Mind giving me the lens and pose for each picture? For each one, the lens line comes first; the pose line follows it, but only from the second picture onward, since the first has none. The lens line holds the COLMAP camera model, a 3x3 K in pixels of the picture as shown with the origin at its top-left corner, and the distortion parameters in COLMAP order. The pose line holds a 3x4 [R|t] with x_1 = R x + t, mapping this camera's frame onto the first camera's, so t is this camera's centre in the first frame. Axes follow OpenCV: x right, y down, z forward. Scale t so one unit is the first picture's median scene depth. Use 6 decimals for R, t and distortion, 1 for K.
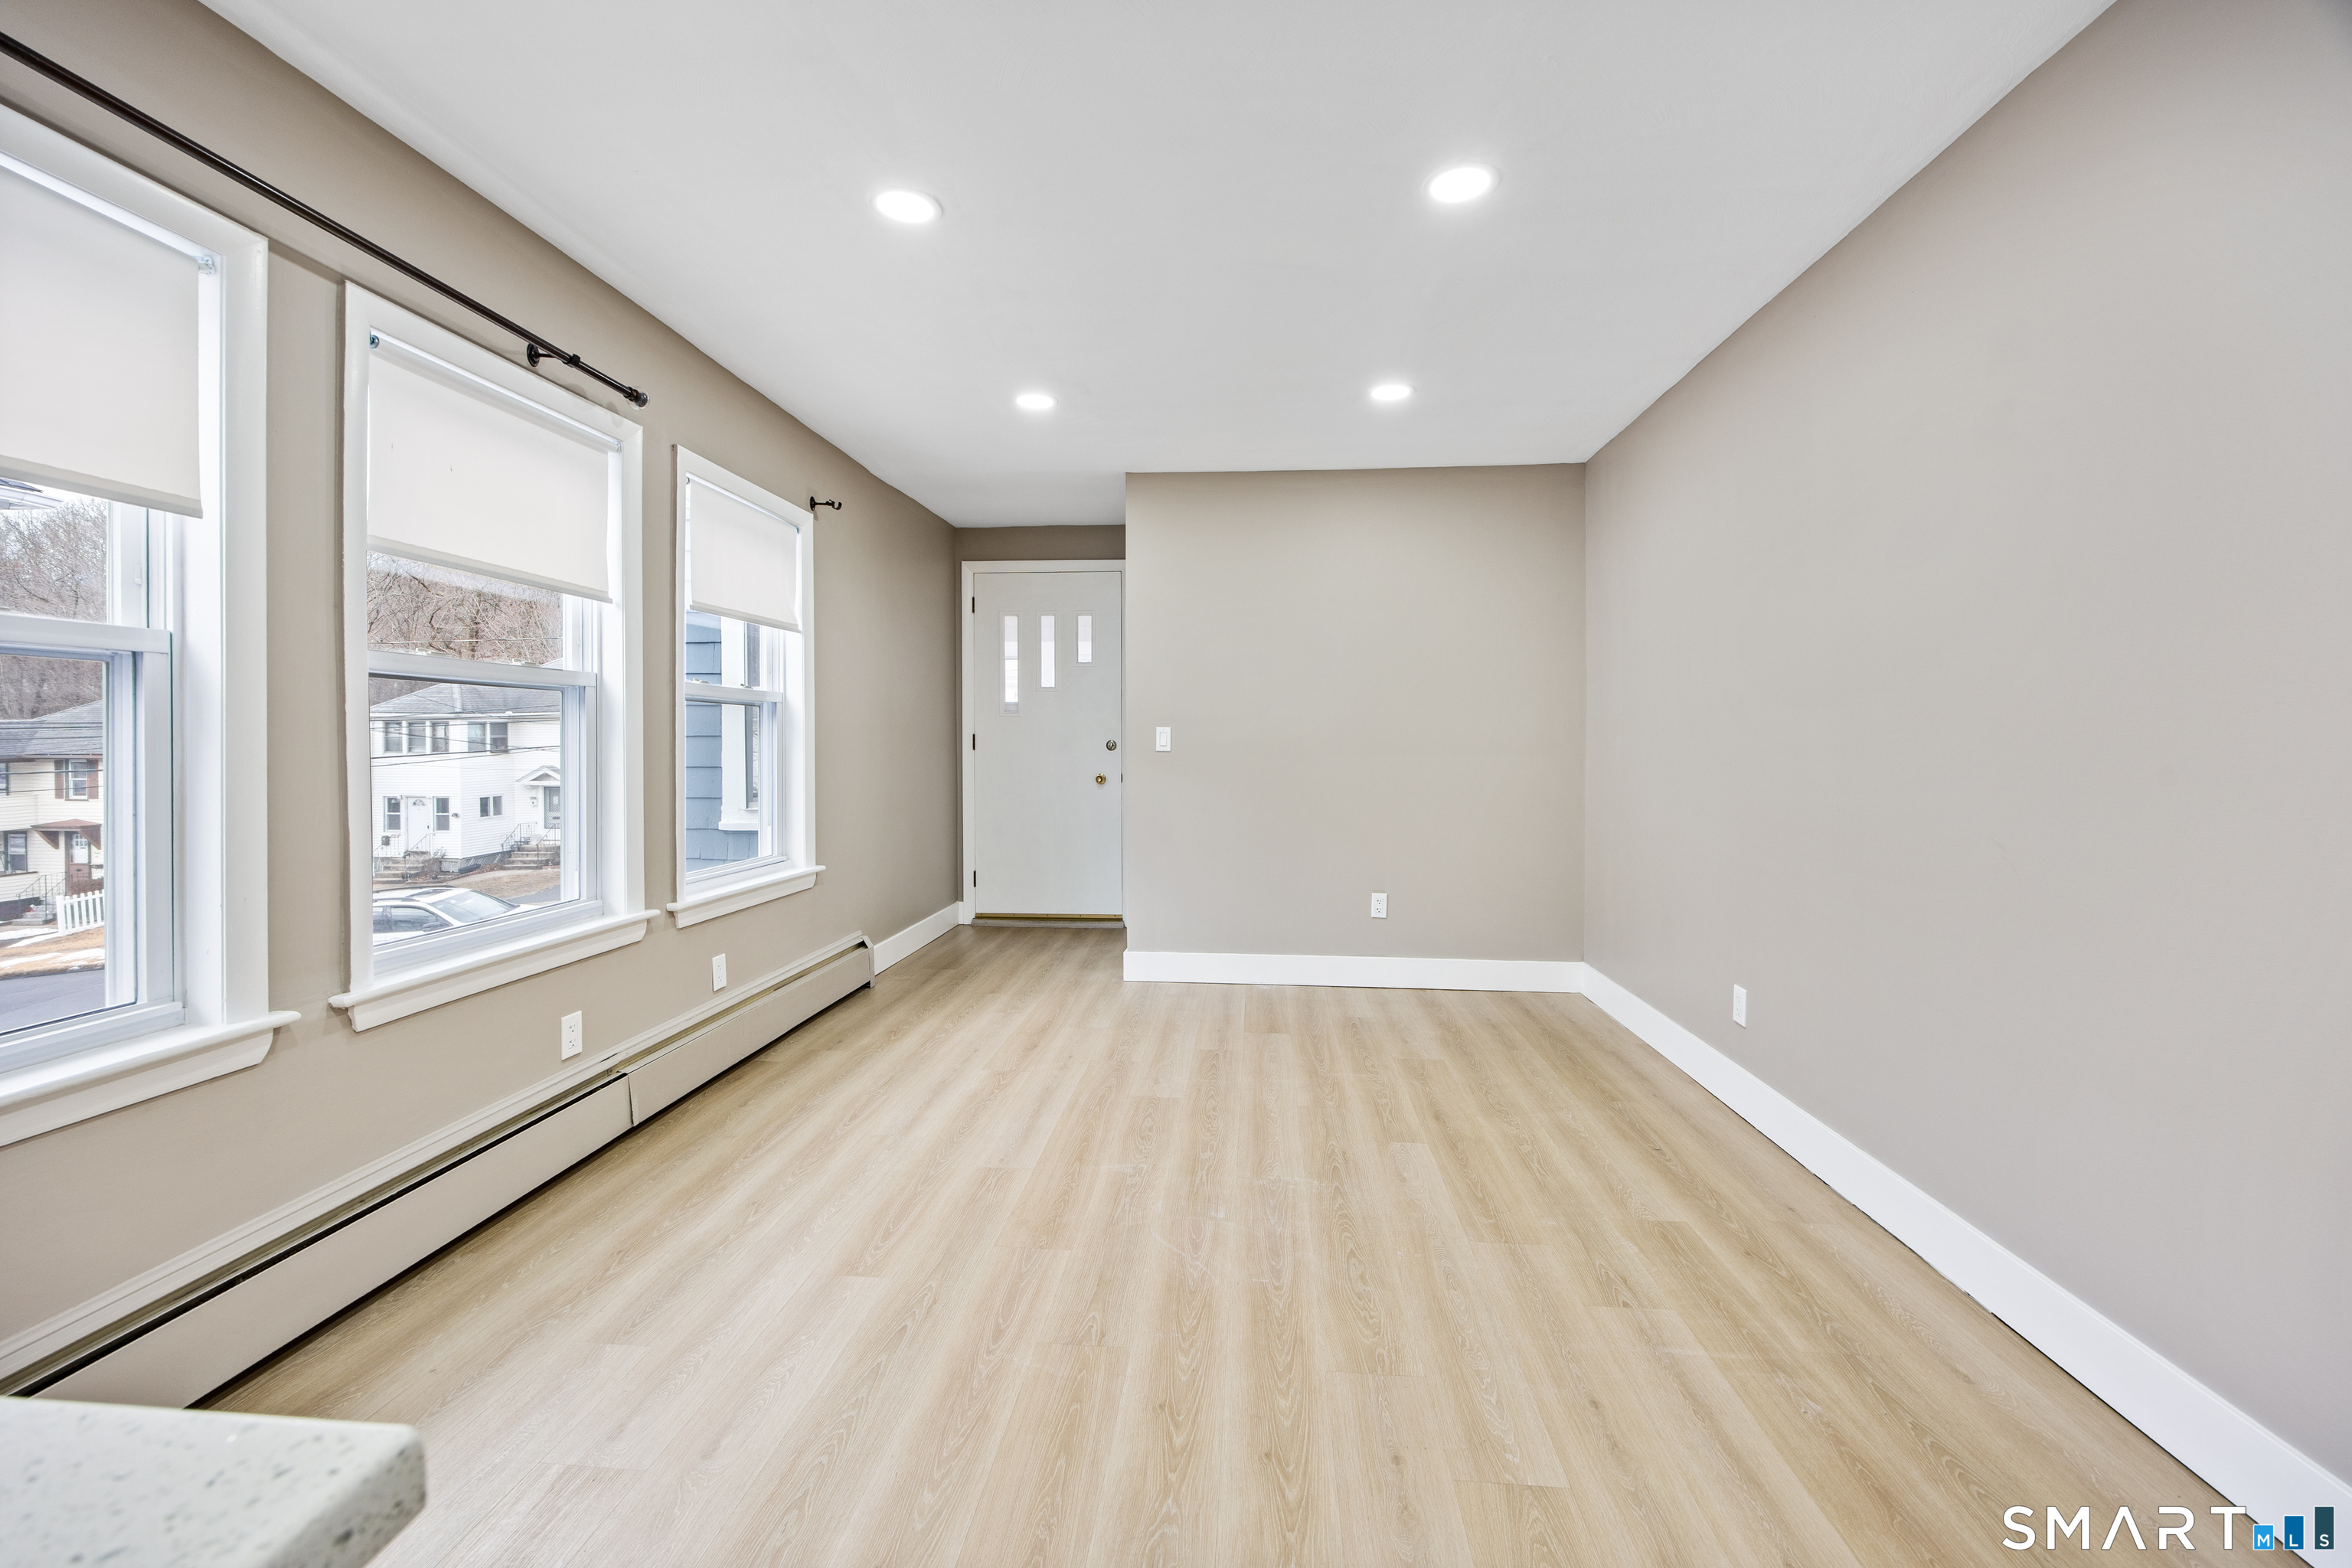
lens RADIAL K [[912.6, 0, 1193.0], [0, 912.6, 760.4], [0, 0, 1]] dist [-0.003787, -0.001236]
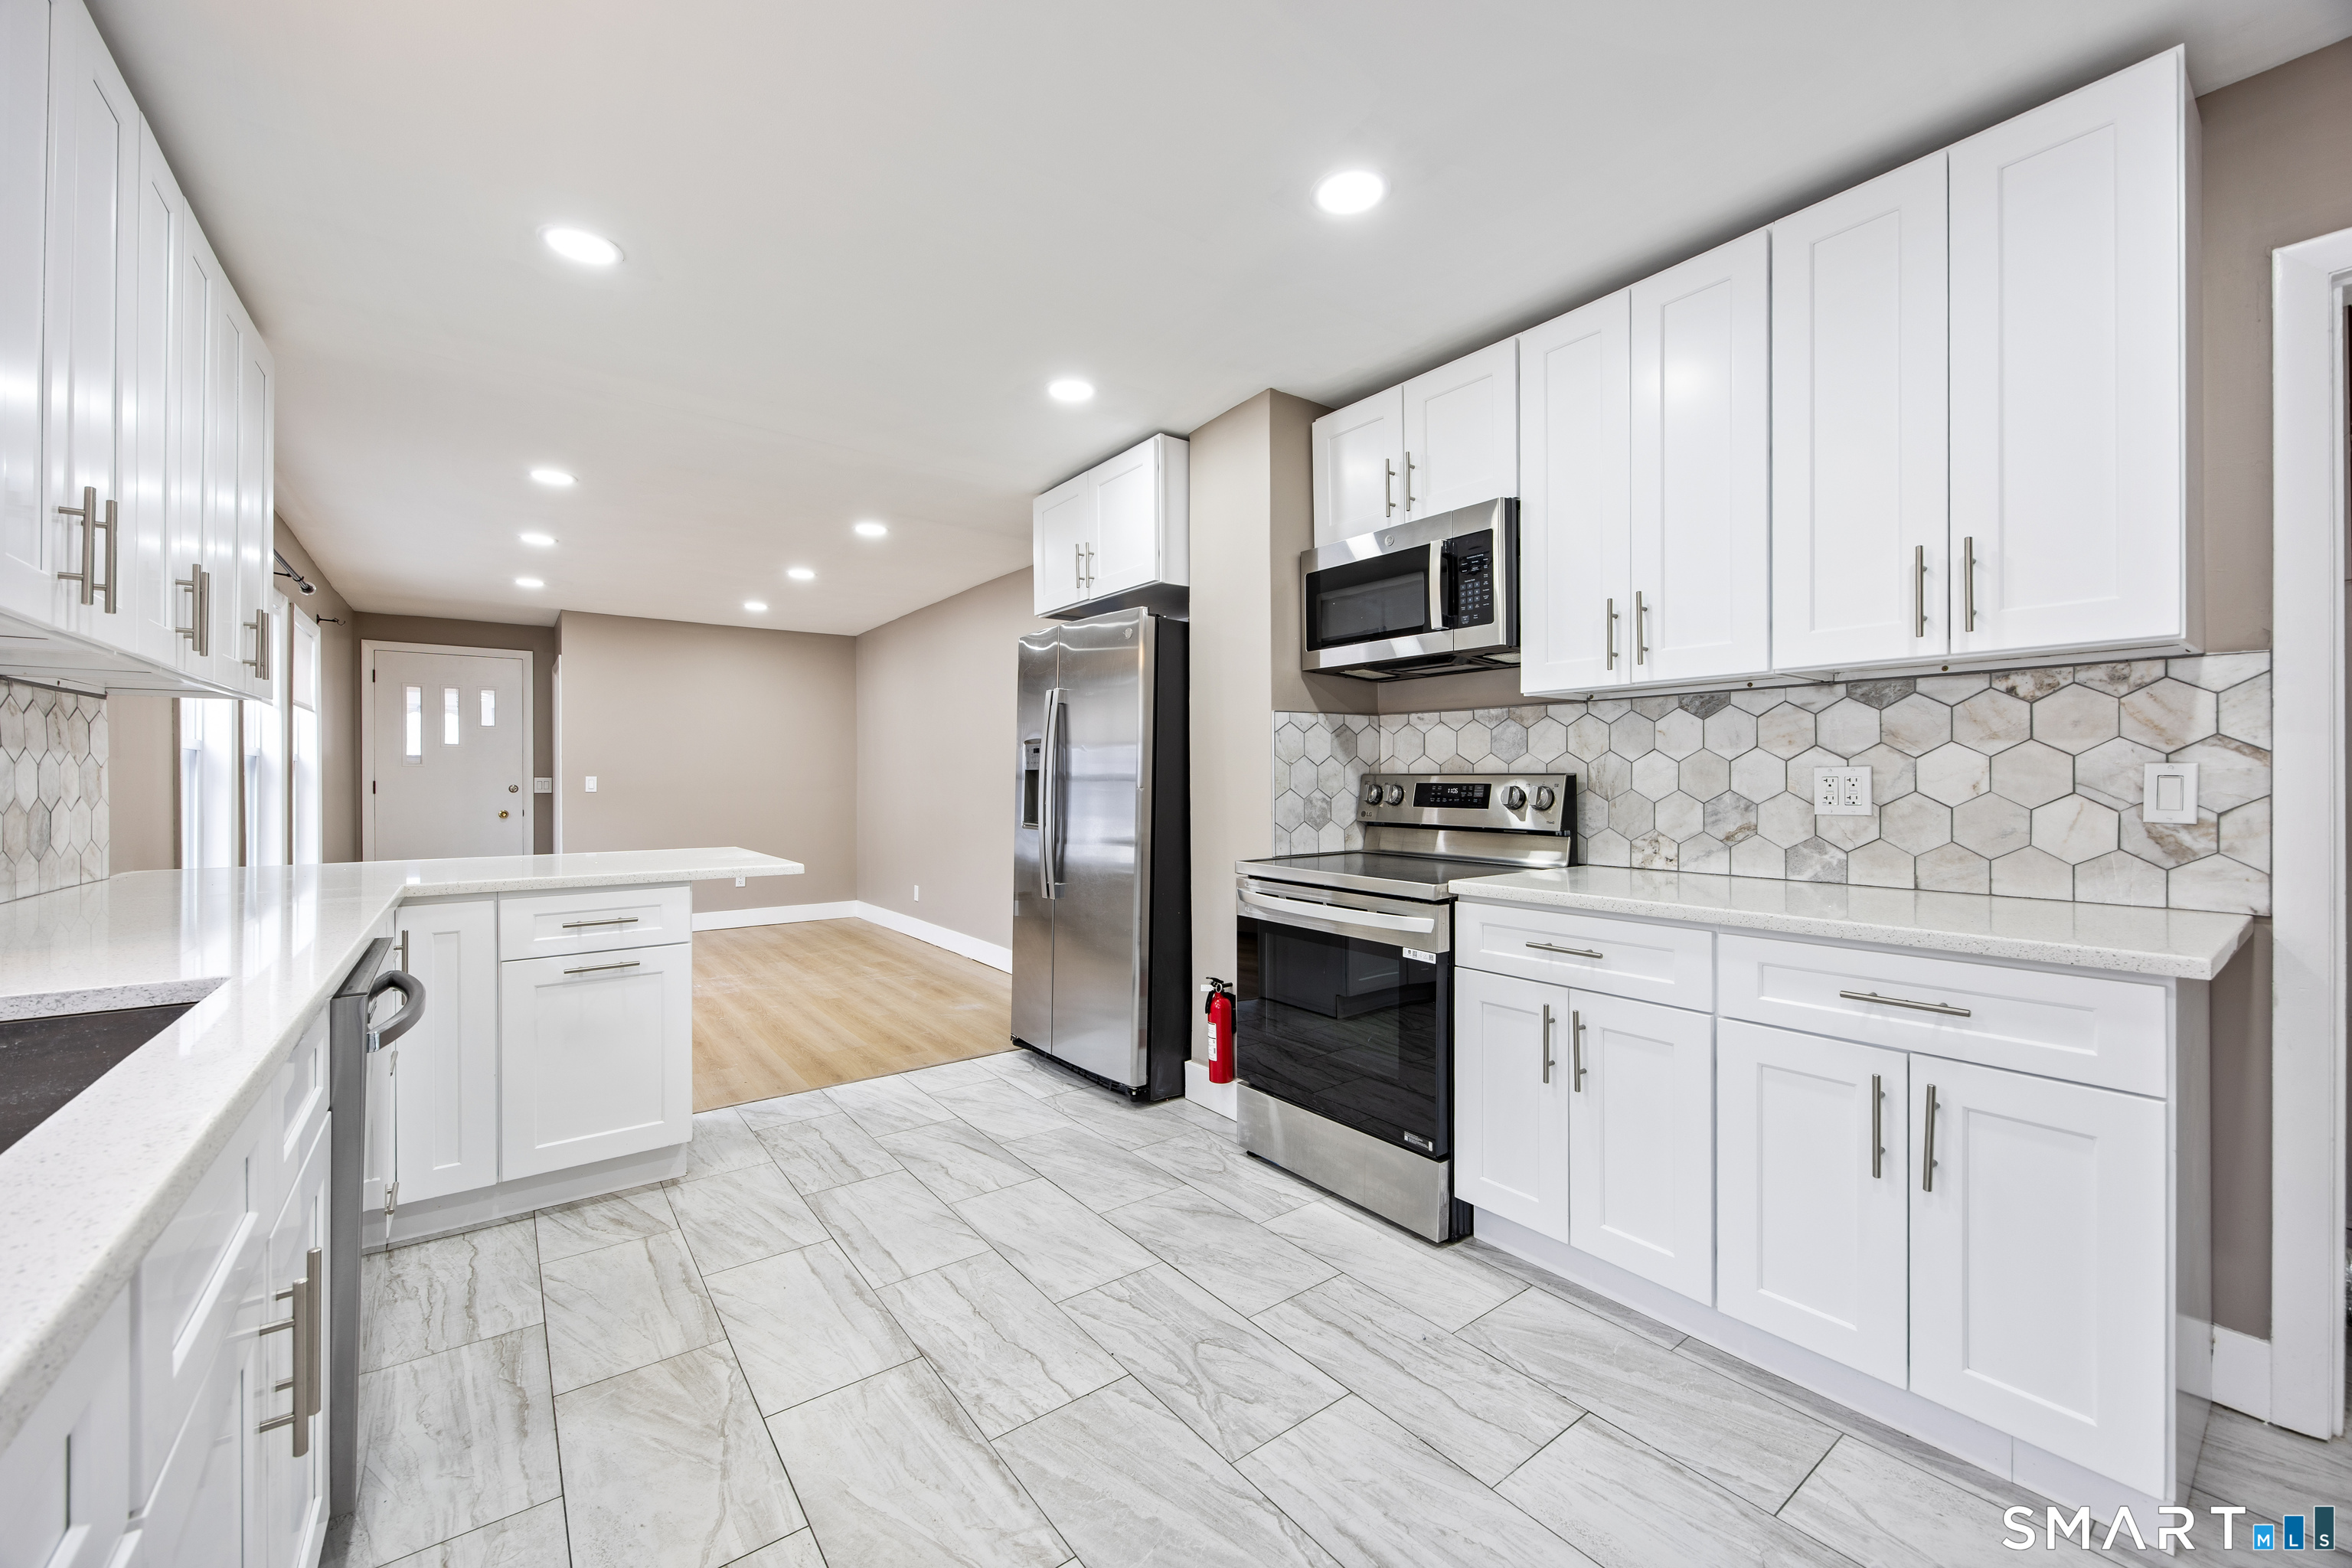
lens RADIAL K [[912.6, 0, 1176.6], [0, 912.6, 781.7], [0, 0, 1]] dist [-0.003787, -0.001236]
pose [[0.752074, -0.006118, 0.659050, -0.487313], [0.018447, 0.999761, -0.011770, 0.015543], [-0.658821, 0.021009, 0.752007, -1.323013]]
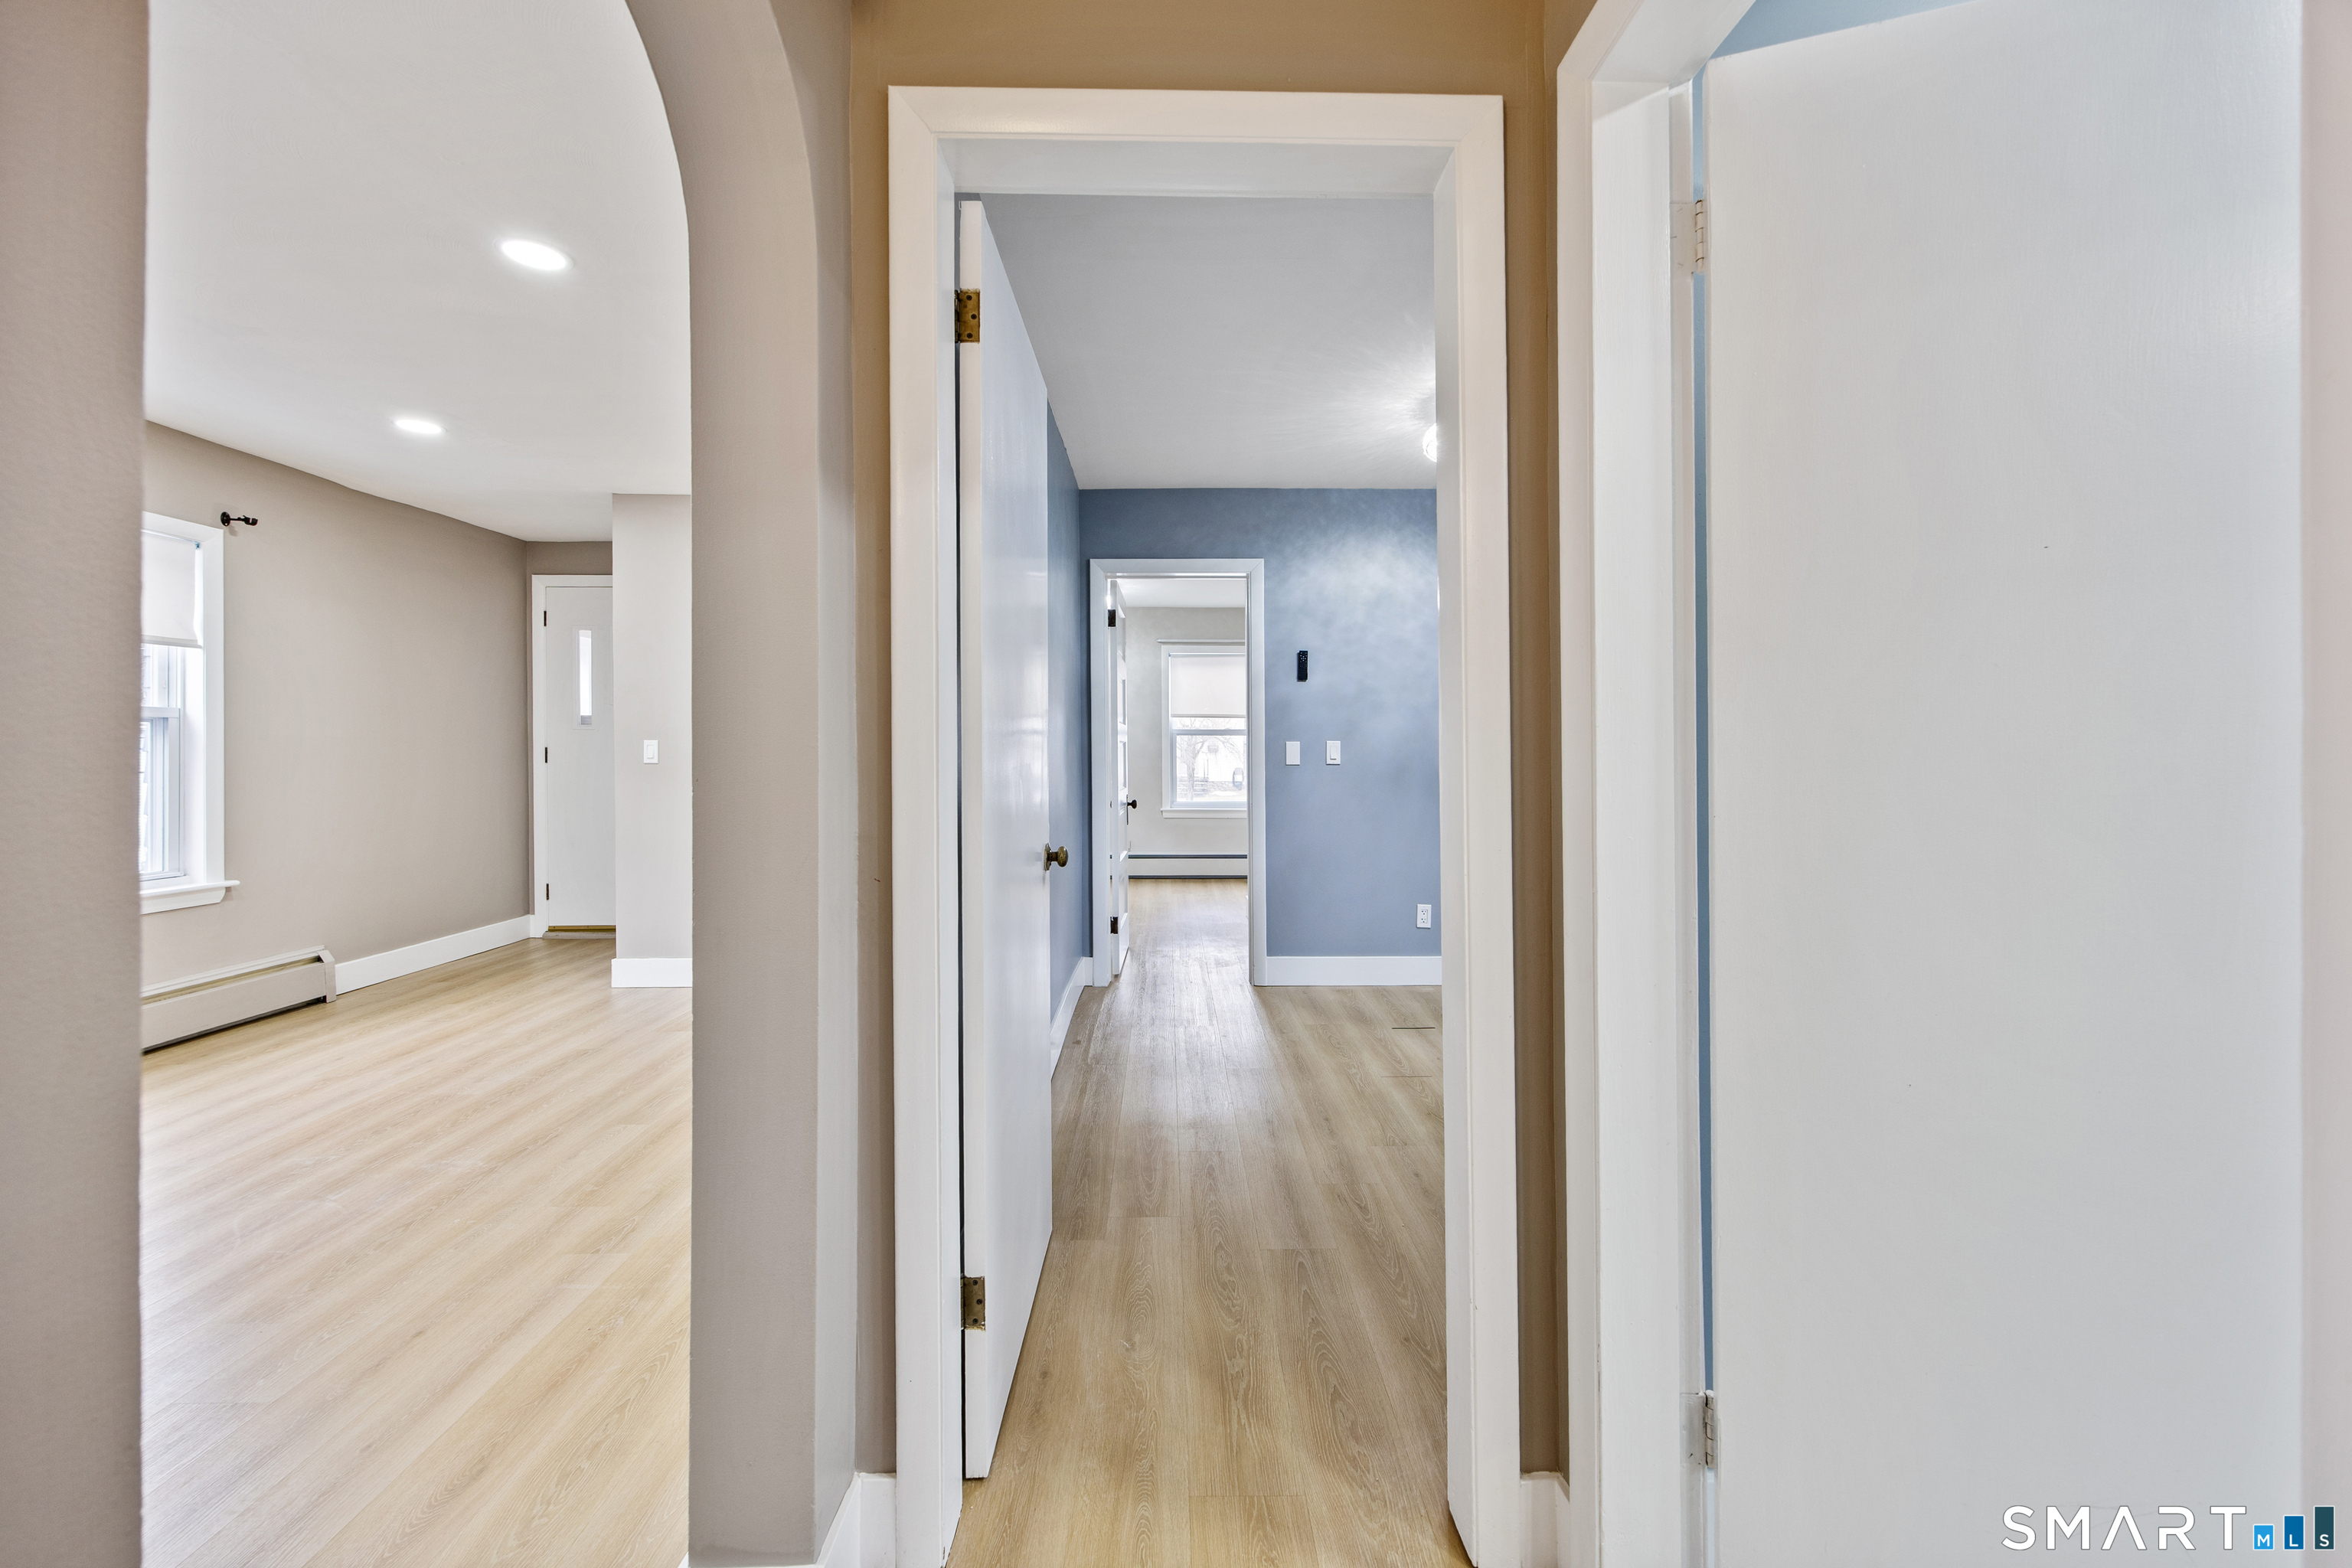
lens RADIAL K [[912.6, 0, 1188.7], [0, 912.6, 767.7], [0, 0, 1]] dist [-0.003787, -0.001236]
pose [[0.995230, -0.012225, 0.096790, 0.768886], [0.012366, 0.999923, -0.000851, 0.006822], [-0.096772, 0.002044, 0.995305, -0.130391]]
